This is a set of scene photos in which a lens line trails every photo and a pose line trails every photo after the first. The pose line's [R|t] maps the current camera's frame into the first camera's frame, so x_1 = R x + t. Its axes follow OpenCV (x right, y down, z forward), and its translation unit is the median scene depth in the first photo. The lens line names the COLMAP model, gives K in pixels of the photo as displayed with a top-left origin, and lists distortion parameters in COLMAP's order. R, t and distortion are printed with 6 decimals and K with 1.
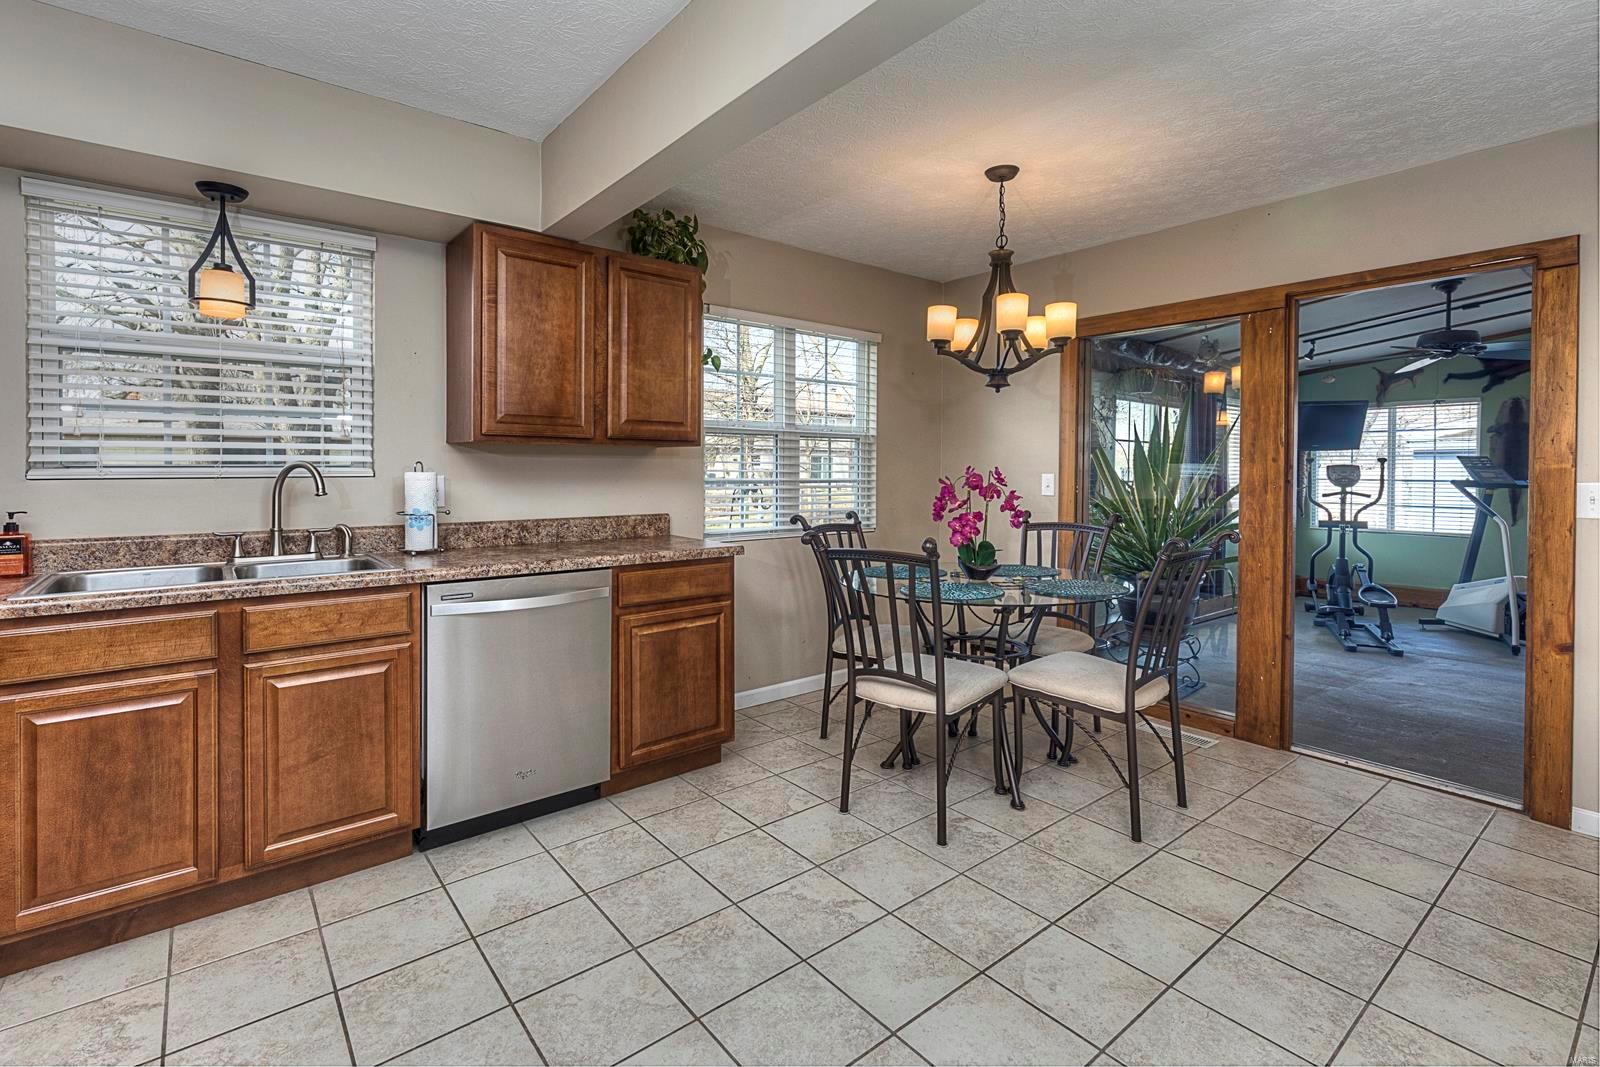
lens RADIAL K [[720.9, 0, 793.9], [0, 720.9, 484.3], [0, 0, 1]] dist [0.002576, -0.000241]
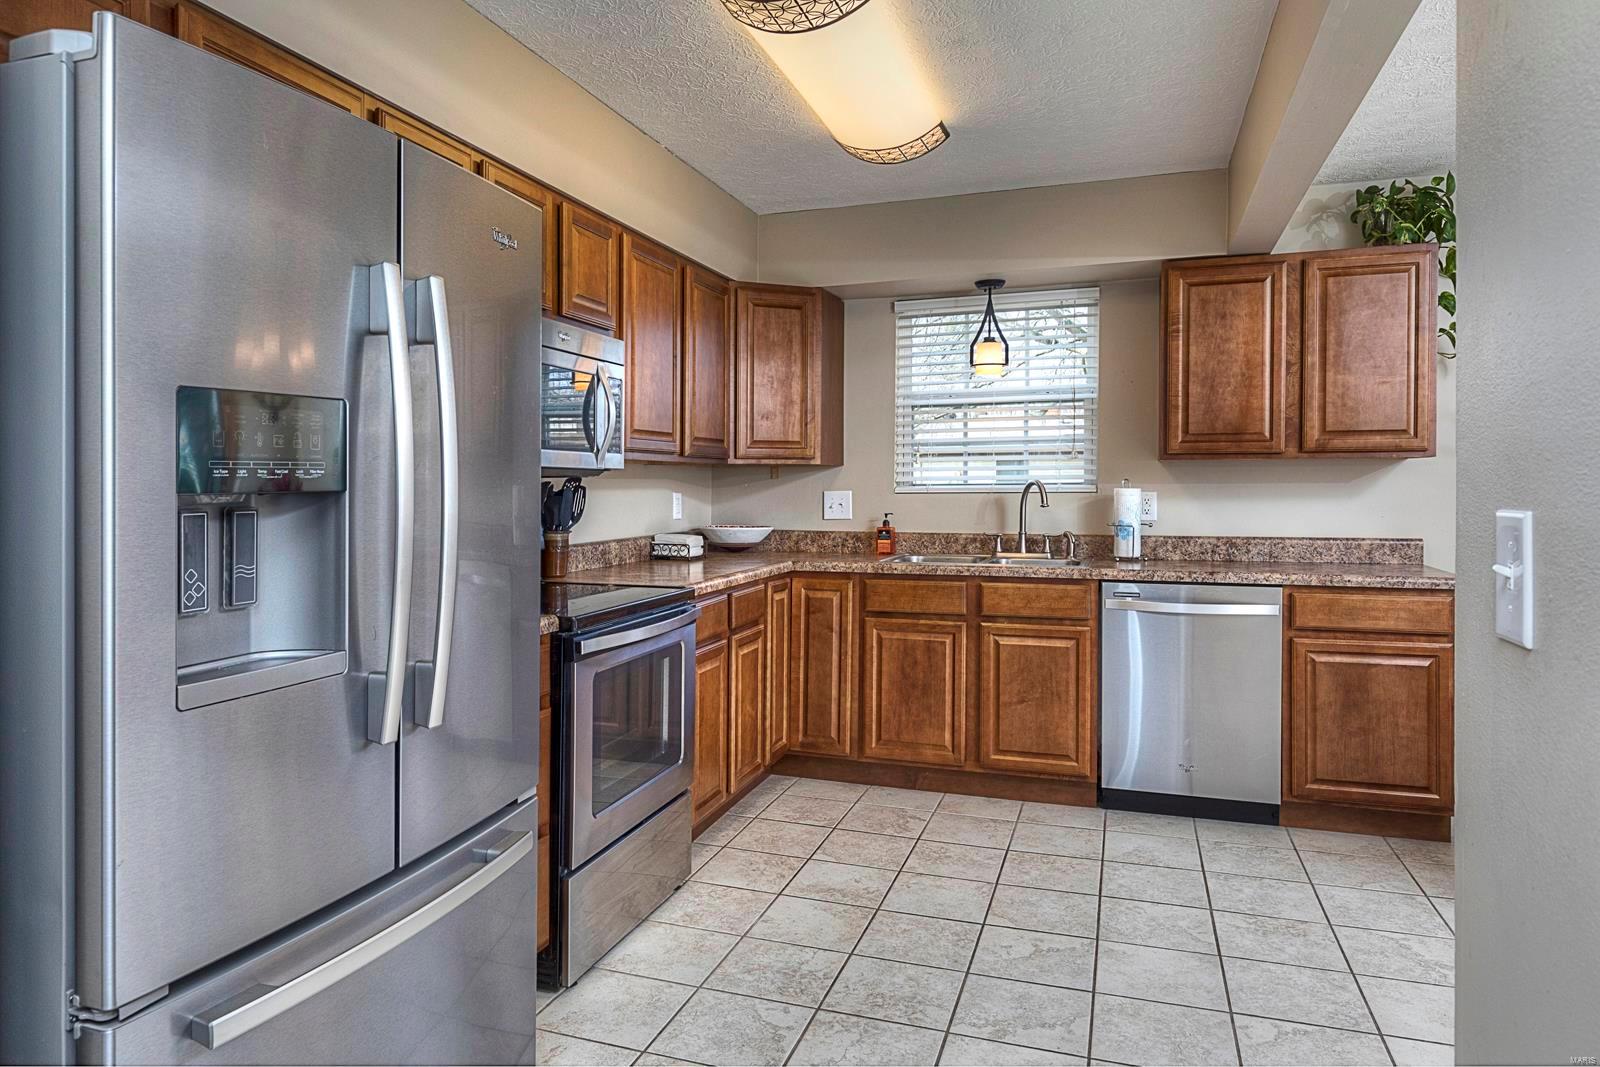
lens RADIAL K [[1010.0, 0, 790.8], [0, 1010.0, 493.7], [0, 0, 1]] dist [0.001519, 0.000437]
pose [[0.535177, 0.003904, -0.844731, 0.599374], [-0.014379, 0.999887, -0.004489, 0.006986], [0.844617, 0.014549, 0.535173, -0.324311]]
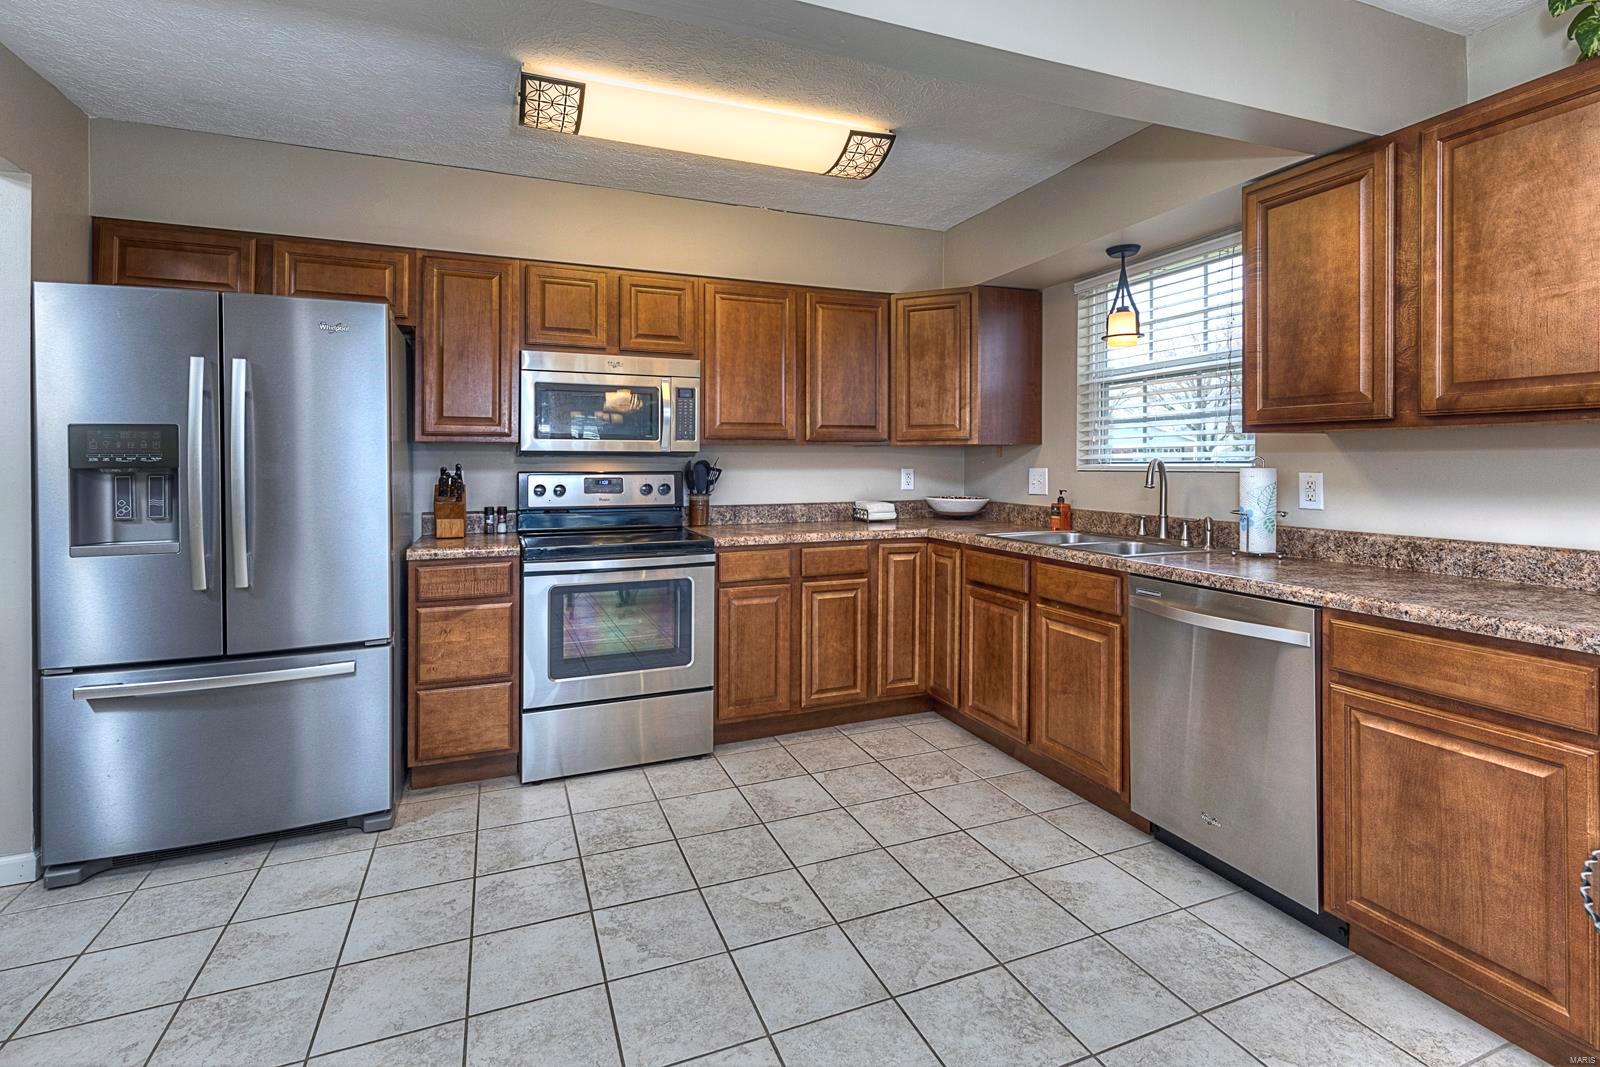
lens RADIAL K [[758.1, 0, 802.3], [0, 758.1, 463.7], [0, 0, 1]] dist [0.002088, -0.000096]
pose [[-0.283802, 0.001772, -0.958881, 0.647952], [-0.019443, 0.999782, 0.007603, -0.020613], [0.958686, 0.020801, -0.283706, 0.801788]]
